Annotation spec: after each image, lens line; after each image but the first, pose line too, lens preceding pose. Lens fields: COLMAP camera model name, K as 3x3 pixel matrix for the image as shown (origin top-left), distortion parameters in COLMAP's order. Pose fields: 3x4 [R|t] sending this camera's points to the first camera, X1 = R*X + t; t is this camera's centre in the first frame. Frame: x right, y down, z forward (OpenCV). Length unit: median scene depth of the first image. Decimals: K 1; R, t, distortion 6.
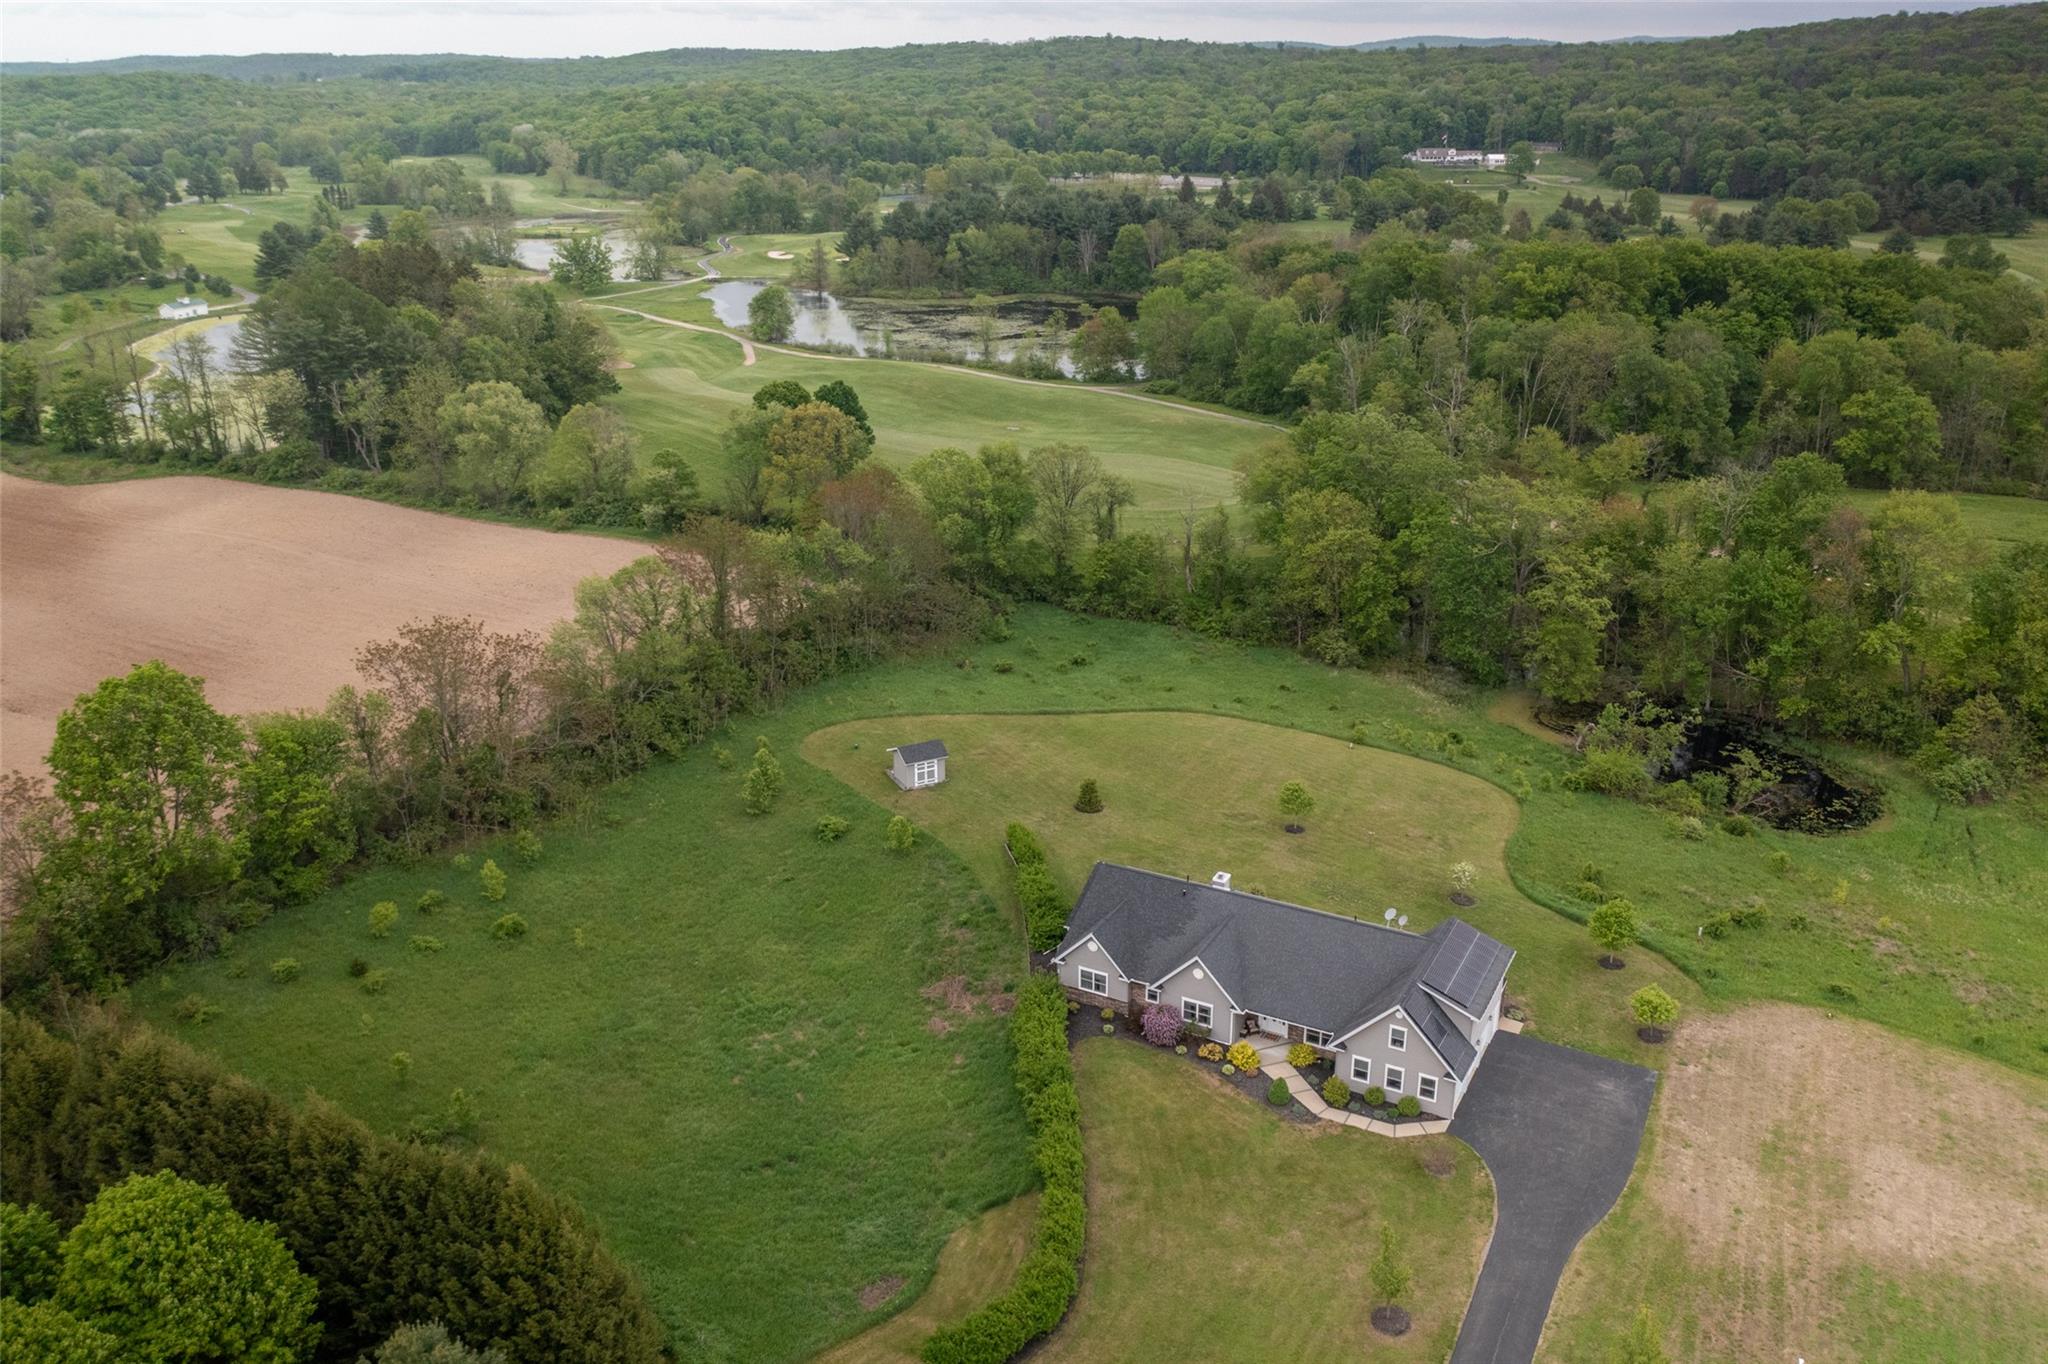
lens RADIAL K [[1630.1, 0, 1024.0], [0, 1630.1, 682.0], [0, 0, 1]] dist [-0.024168, 0.002874]
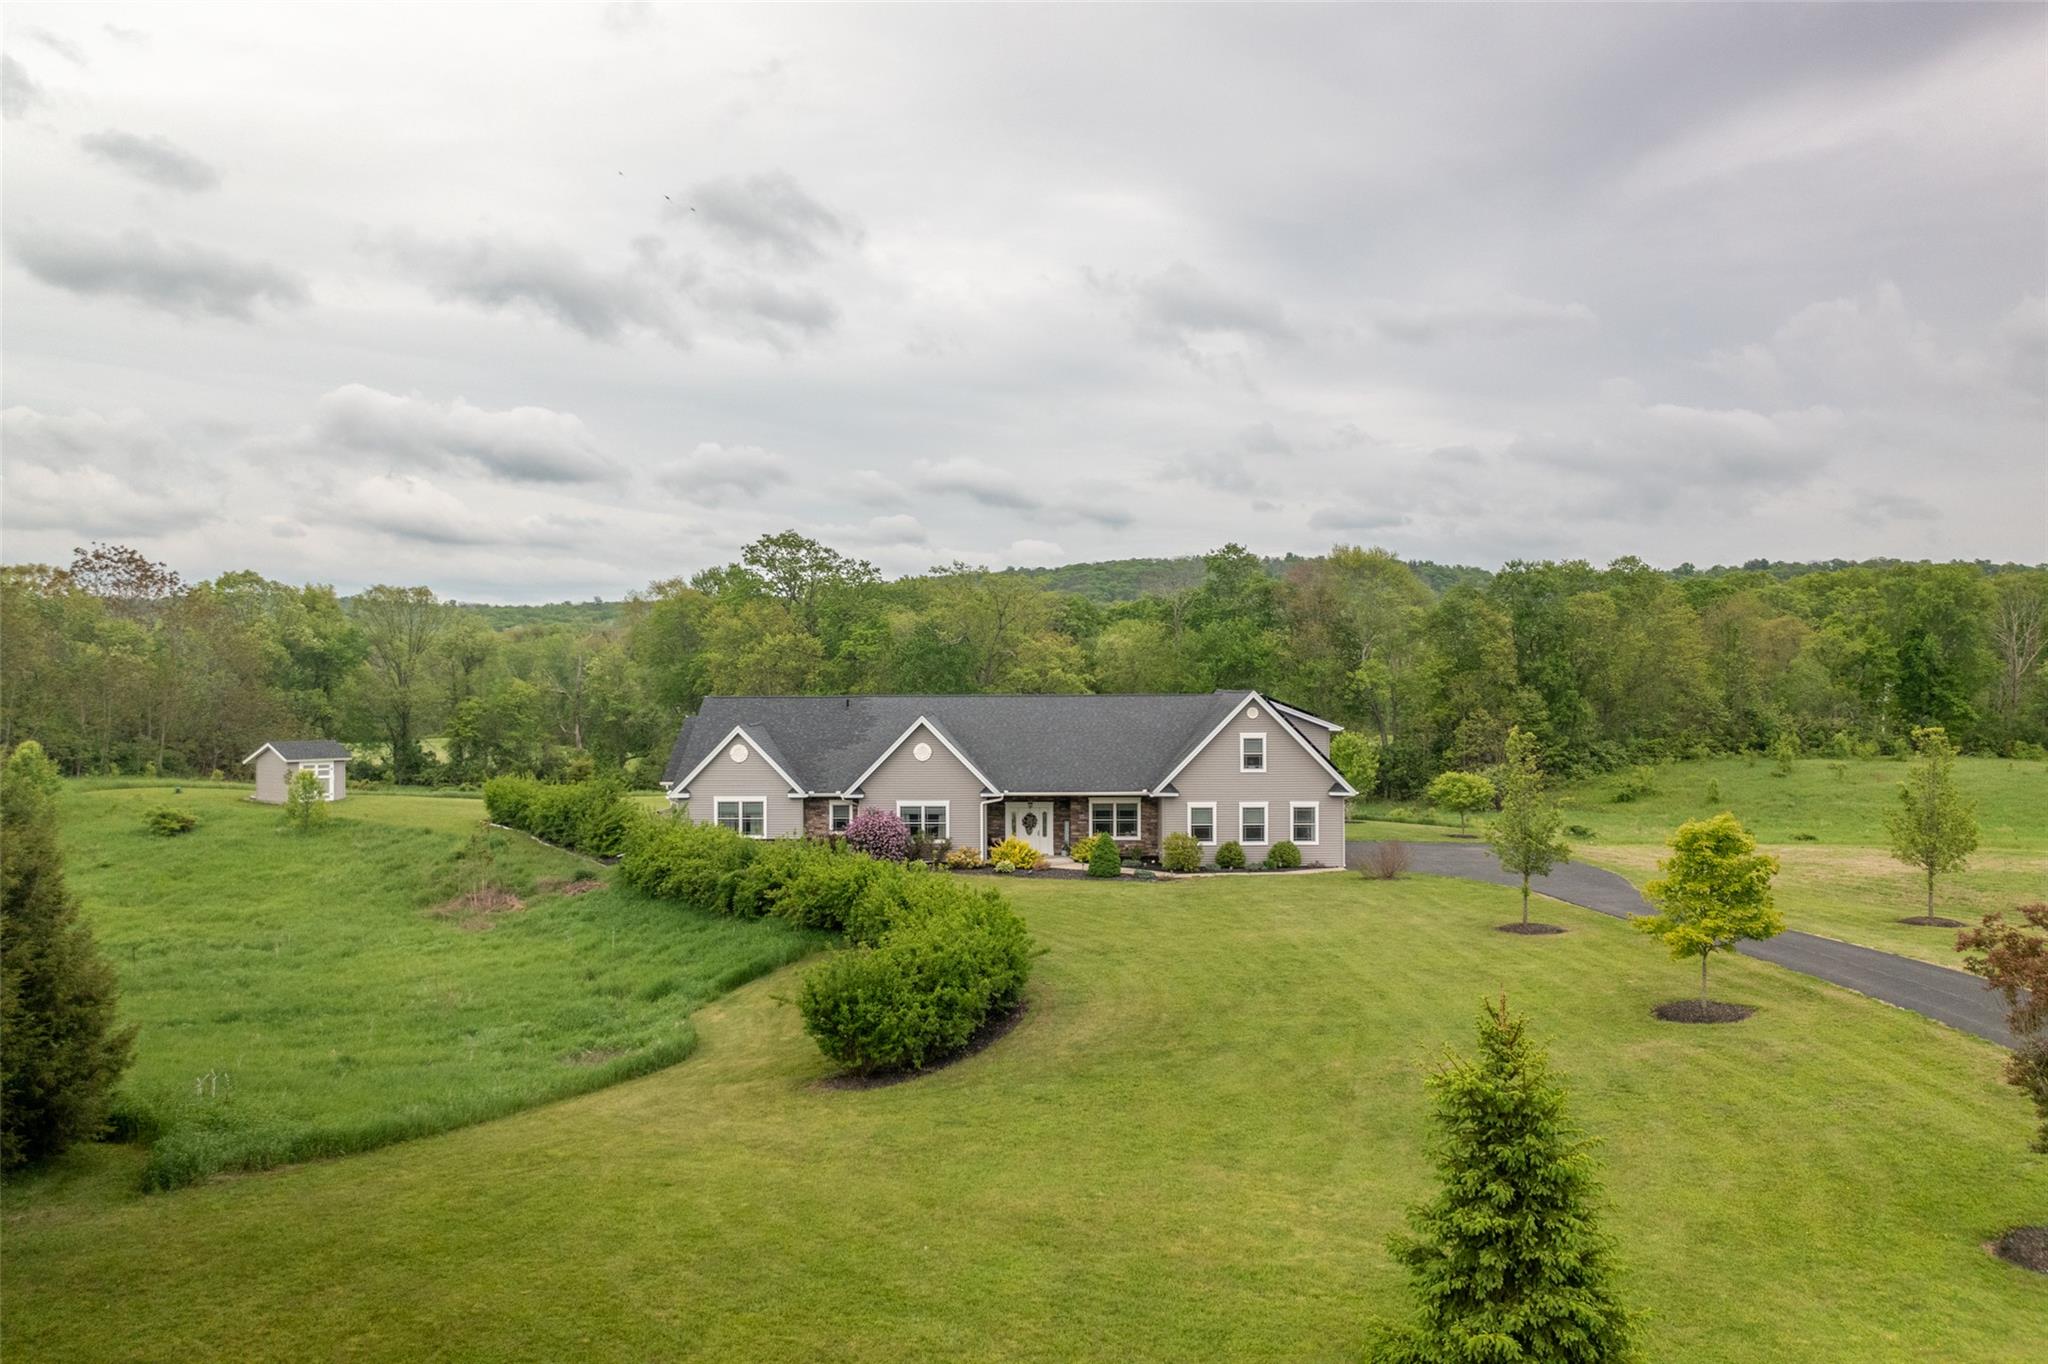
lens RADIAL K [[1630.1, 0, 1024.0], [0, 1630.1, 682.0], [0, 0, 1]] dist [-0.024168, 0.002874]
pose [[0.876639, 0.006276, 0.481107, -0.160194], [0.164855, 0.935474, -0.312589, 0.345832], [-0.452025, 0.353340, 0.819039, 0.427077]]
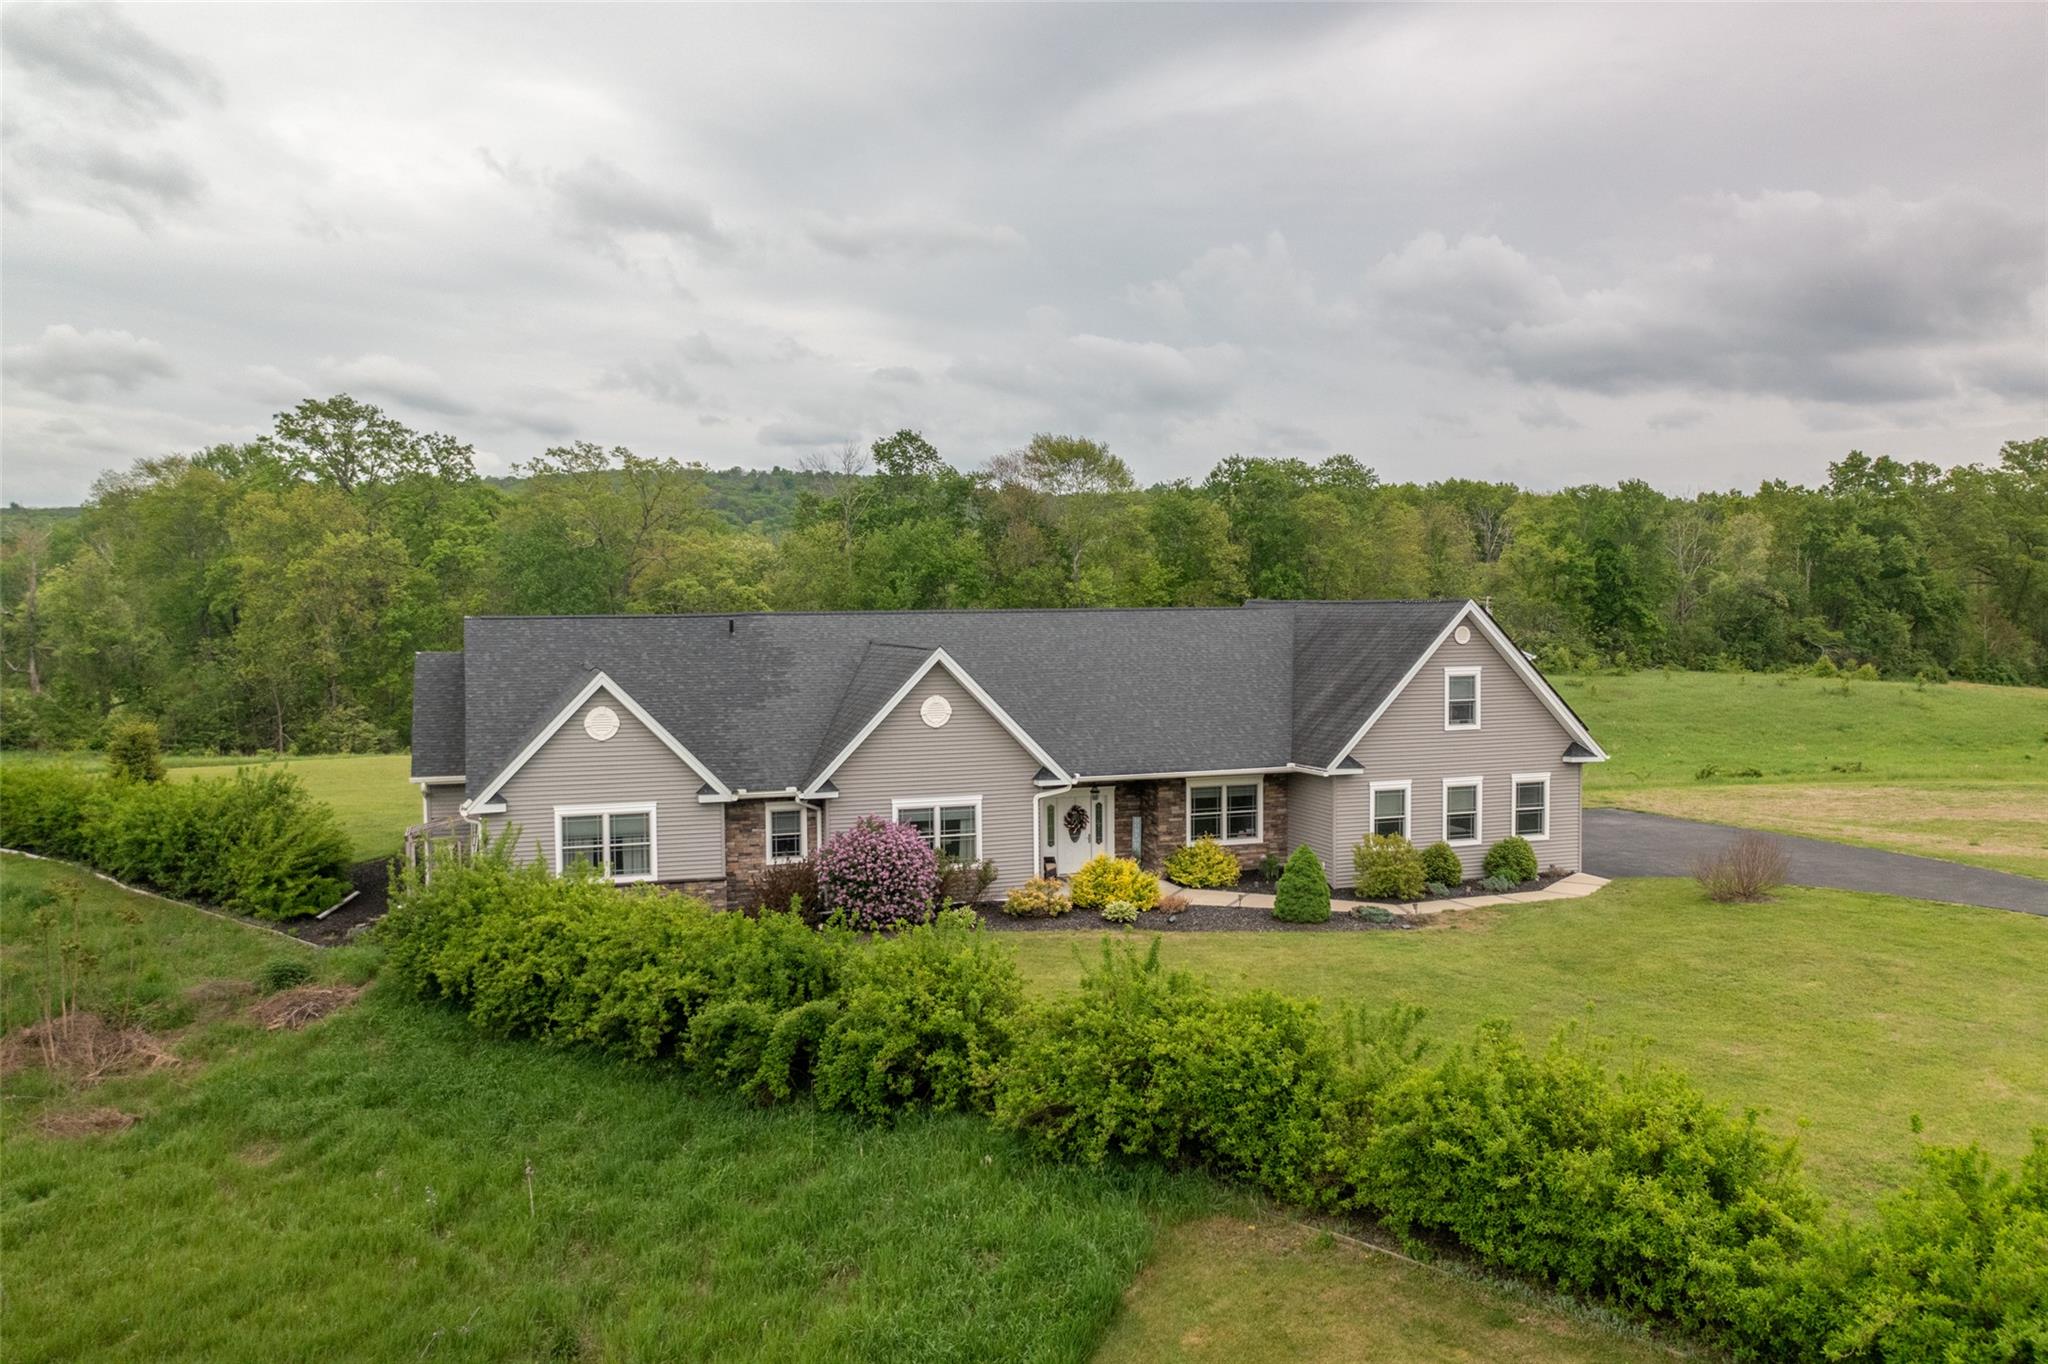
lens RADIAL K [[1656.0, 0, 1024.0], [0, 1656.0, 682.0], [0, 0, 1]] dist [-0.016264, 0.006045]
pose [[0.671162, -0.034537, 0.740506, -0.146439], [0.263448, 0.944819, -0.194712, 0.239683], [-0.692919, 0.325768, 0.643225, 0.715501]]
